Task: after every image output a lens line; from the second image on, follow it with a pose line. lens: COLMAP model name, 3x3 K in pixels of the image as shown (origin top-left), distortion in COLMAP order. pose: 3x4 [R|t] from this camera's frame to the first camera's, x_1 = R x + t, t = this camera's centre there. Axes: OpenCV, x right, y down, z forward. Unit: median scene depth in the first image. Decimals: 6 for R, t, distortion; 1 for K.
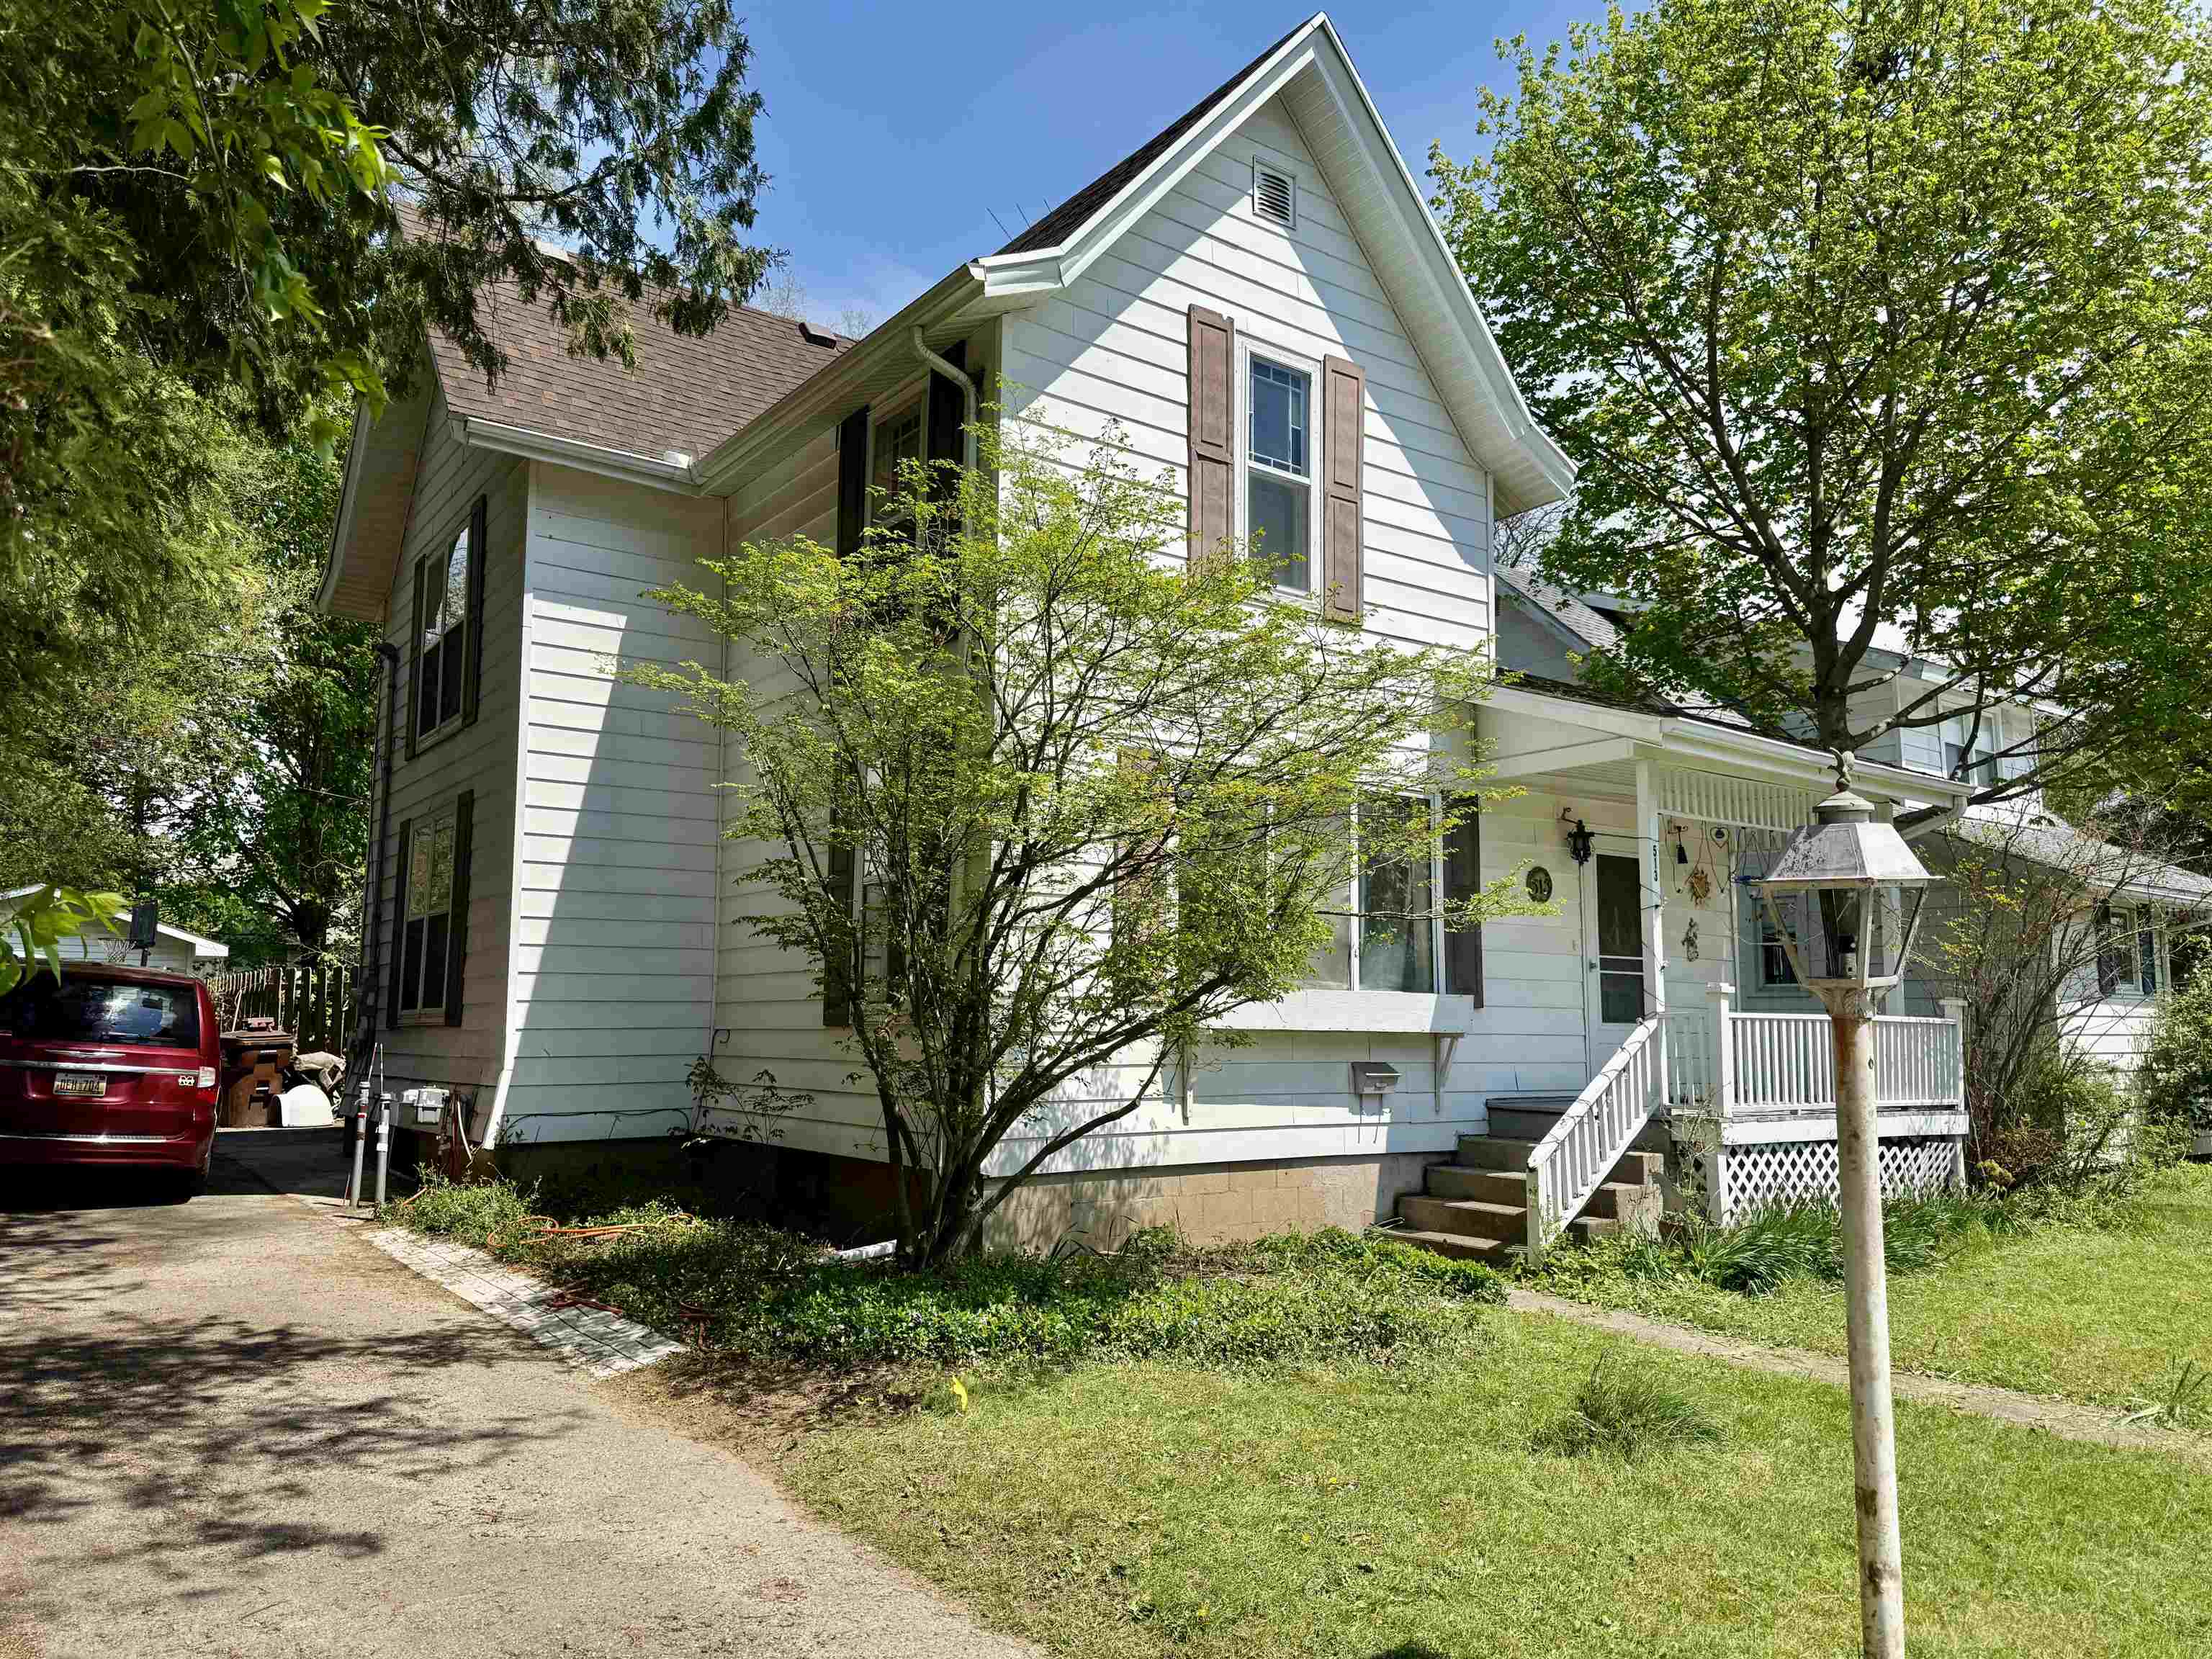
lens RADIAL K [[1572.5, 0, 1108.4], [0, 1572.5, 831.7], [0, 0, 1]] dist [0.023021, -0.003170]
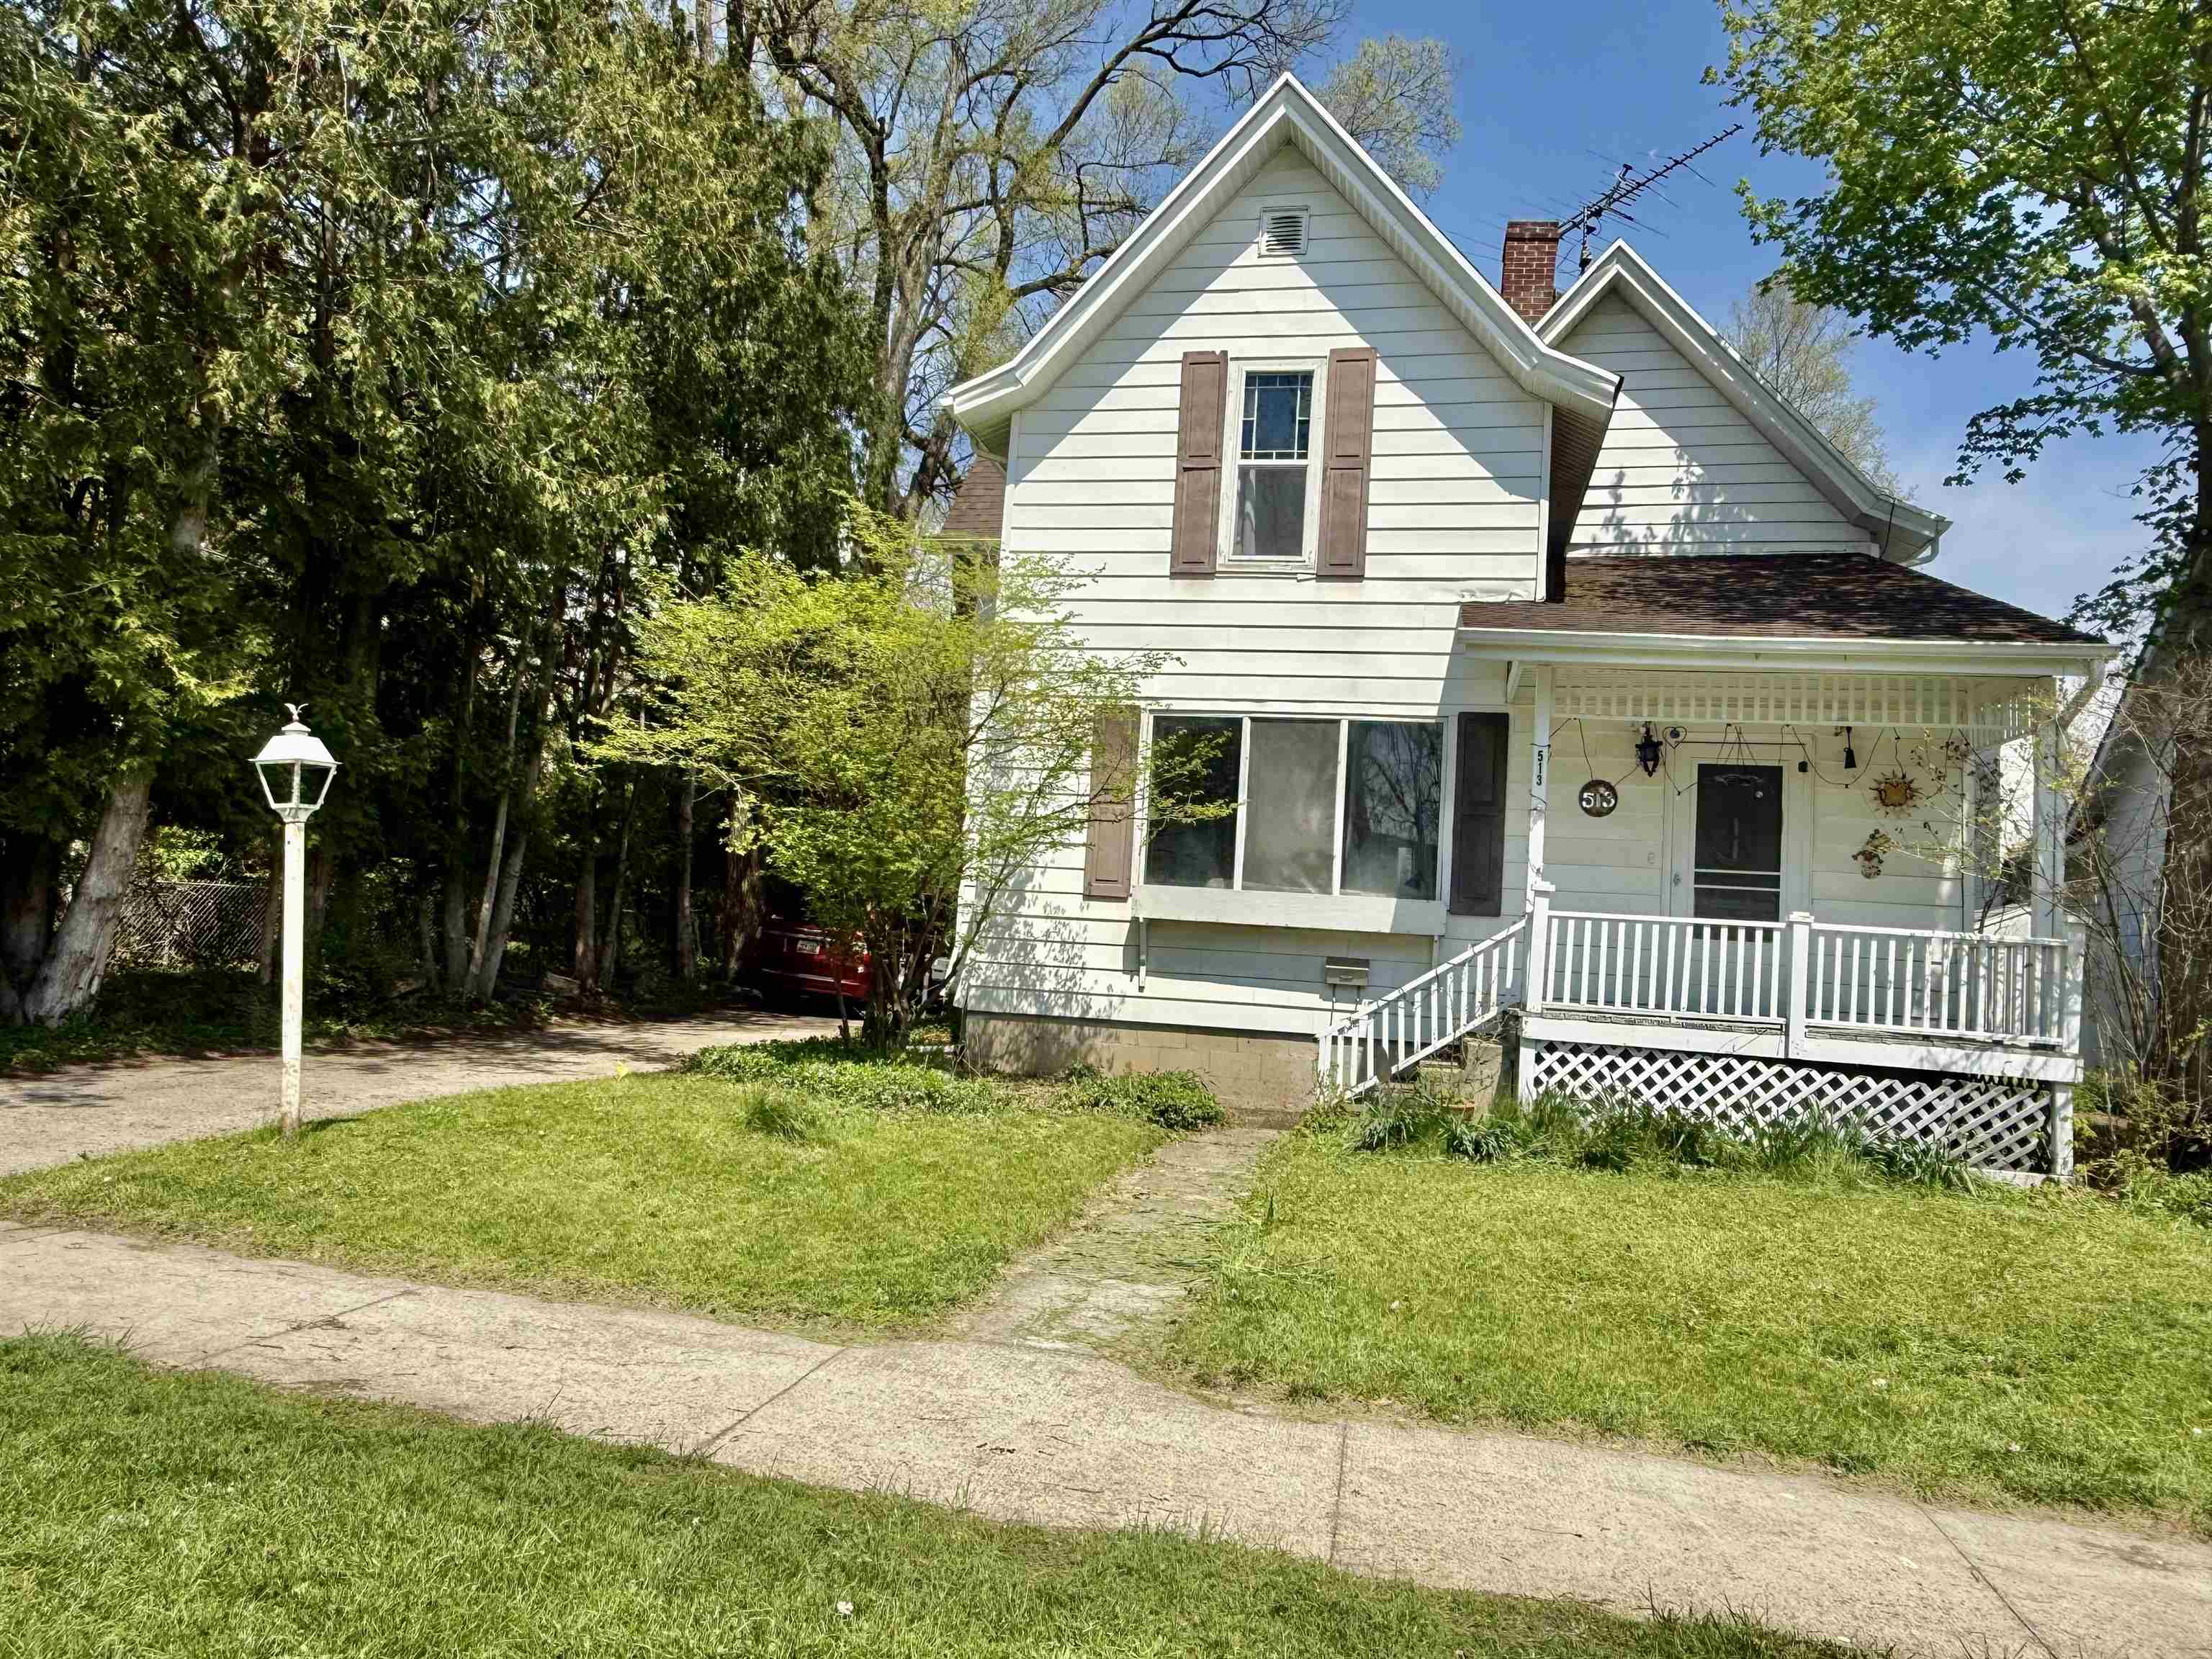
lens RADIAL K [[1461.4, 0, 1108.6], [0, 1461.4, 830.2], [0, 0, 1]] dist [-0.000623, 0.001733]
pose [[0.655331, -0.039189, -0.754325, 0.864915], [0.032617, 0.999190, -0.023573, 0.074029], [0.754638, -0.009156, 0.656078, 0.174610]]
